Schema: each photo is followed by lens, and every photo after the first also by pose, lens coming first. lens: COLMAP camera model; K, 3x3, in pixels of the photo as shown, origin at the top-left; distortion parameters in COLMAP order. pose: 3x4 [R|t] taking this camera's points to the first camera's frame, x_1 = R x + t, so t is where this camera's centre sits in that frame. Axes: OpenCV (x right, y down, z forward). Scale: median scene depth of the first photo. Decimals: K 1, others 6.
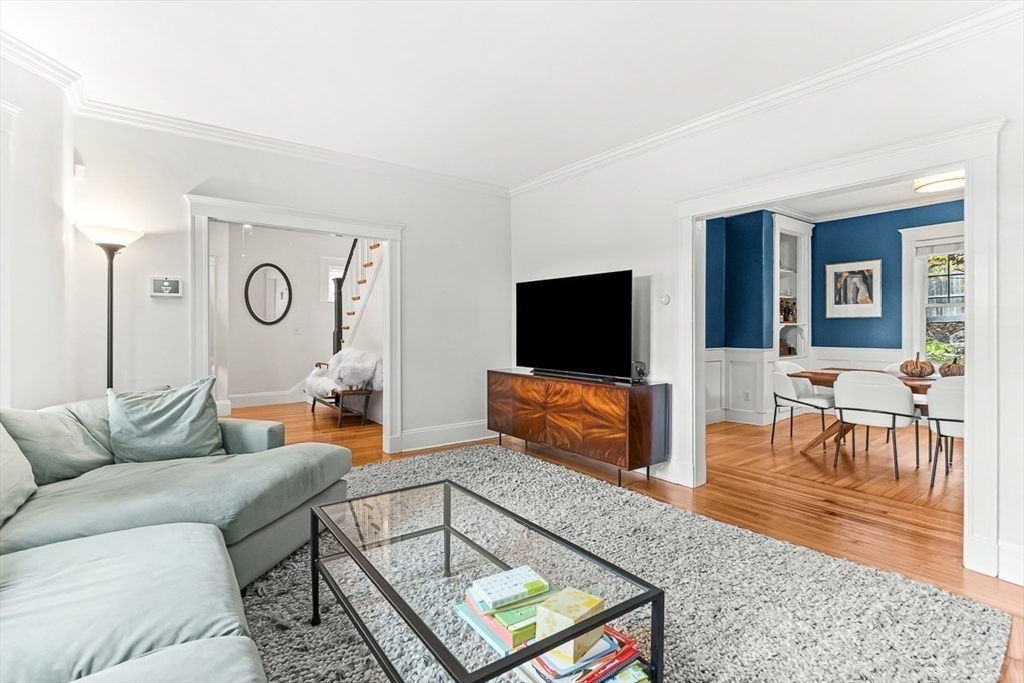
lens RADIAL K [[499.4, 0, 509.6], [0, 499.4, 333.6], [0, 0, 1]] dist [0.000455, 0.000978]
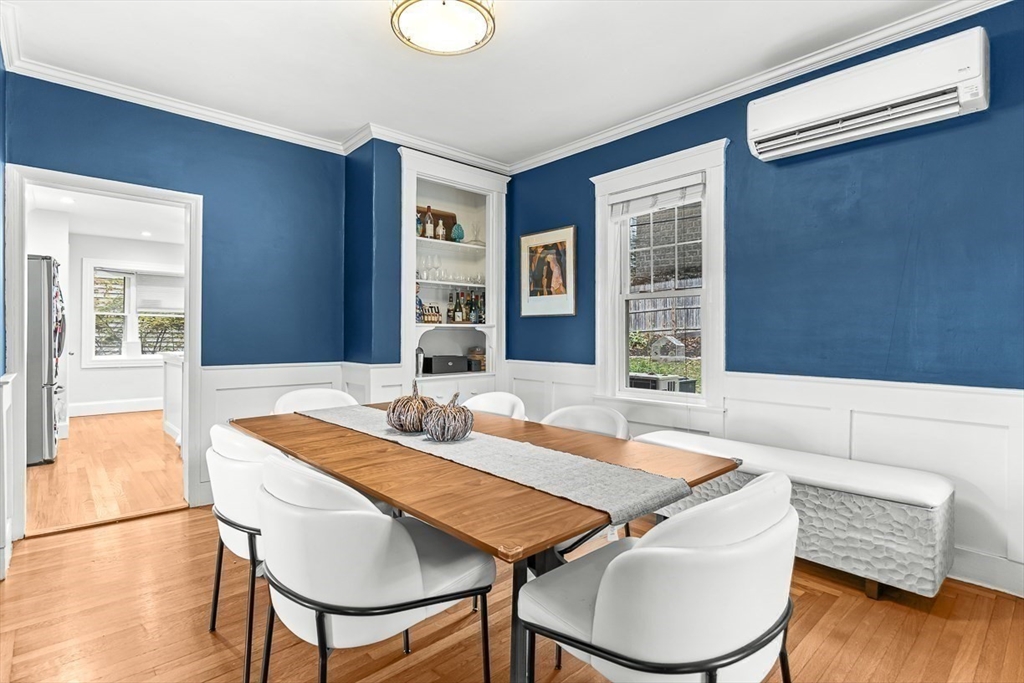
lens RADIAL K [[499.4, 0, 515.5], [0, 499.4, 335.7], [0, 0, 1]] dist [0.000455, 0.000978]
pose [[0.994929, -0.001656, 0.100562, 0.589374], [0.001907, 0.999995, -0.002406, -0.004320], [-0.100557, 0.002586, 0.994928, 0.357923]]
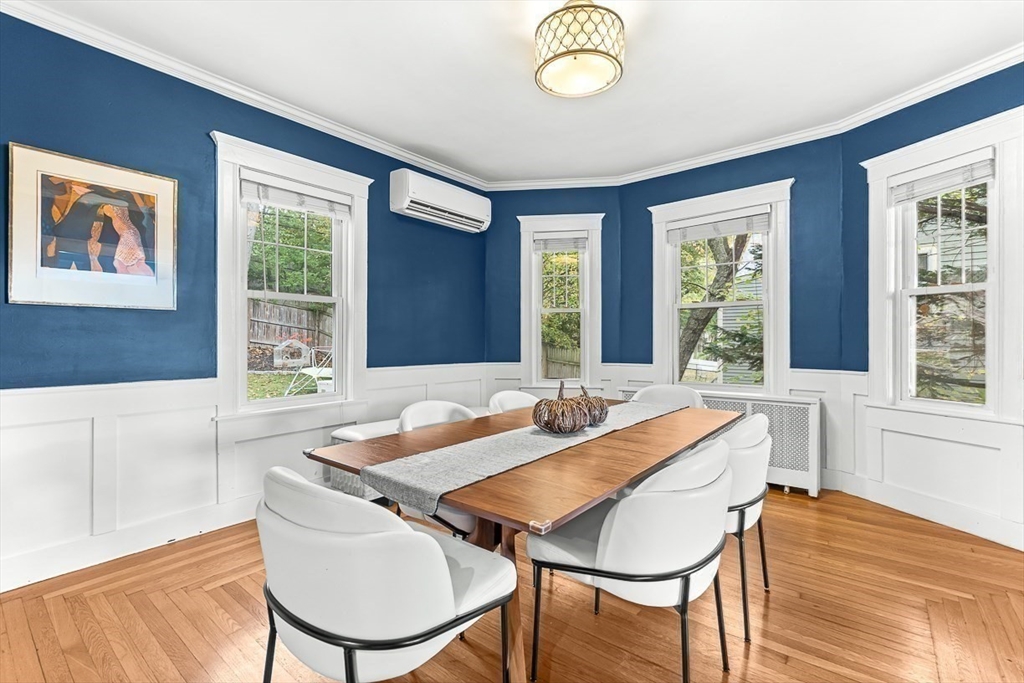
lens RADIAL K [[466.7, 0, 516.6], [0, 466.7, 337.3], [0, 0, 1]] dist [-0.004389, 0.000314]
pose [[-0.239919, 0.008397, 0.970757, 0.263673], [0.003657, 0.999963, -0.007746, -0.004122], [-0.970786, 0.001691, -0.239941, 0.786260]]
